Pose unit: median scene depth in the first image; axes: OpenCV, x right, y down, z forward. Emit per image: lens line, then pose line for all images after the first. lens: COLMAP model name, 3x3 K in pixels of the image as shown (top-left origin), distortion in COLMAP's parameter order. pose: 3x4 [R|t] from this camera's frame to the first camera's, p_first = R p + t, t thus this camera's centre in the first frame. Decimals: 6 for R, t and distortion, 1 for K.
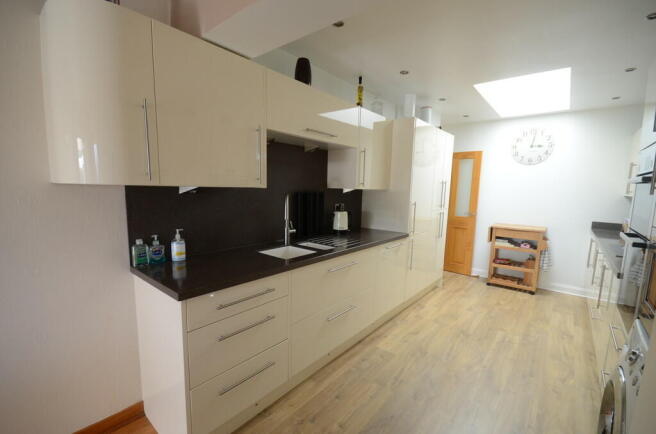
lens RADIAL K [[288.6, 0, 330.1], [0, 288.6, 220.8], [0, 0, 1]] dist [-0.000929, -0.001224]
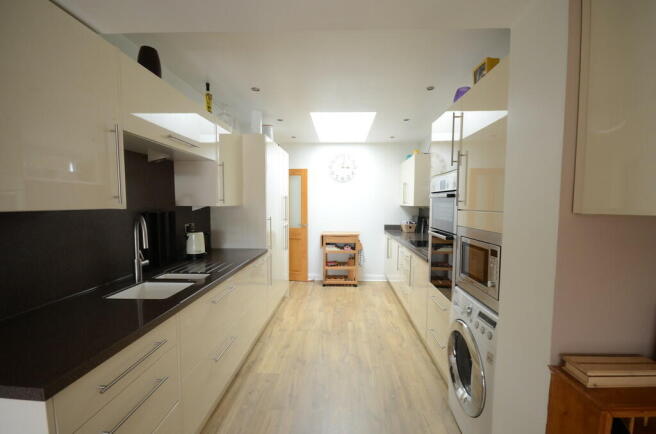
lens RADIAL K [[293.9, 0, 333.5], [0, 293.9, 220.7], [0, 0, 1]] dist [0.000397, 0.000908]
pose [[0.792156, -0.057605, 0.607594, -0.163097], [0.086315, 0.996103, -0.018096, -0.015161], [-0.604184, 0.066780, 0.794042, 0.050345]]
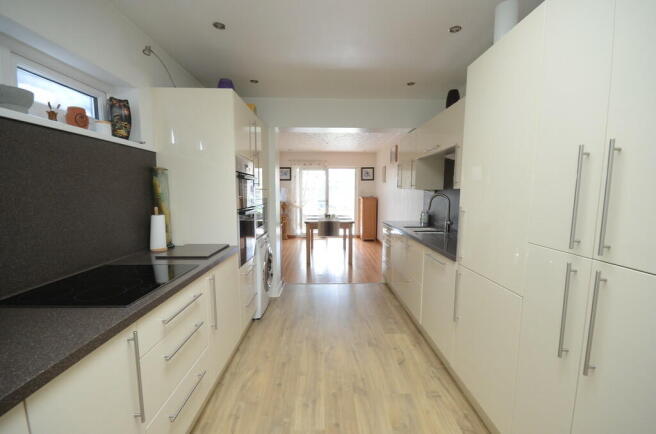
lens RADIAL K [[288.6, 0, 329.2], [0, 288.6, 220.0], [0, 0, 1]] dist [-0.000929, -0.001224]
pose [[-0.759311, 0.034598, -0.649808, 0.897188], [-0.102165, 0.979863, 0.171553, -0.116790], [0.642658, 0.196650, -0.740486, 1.293078]]
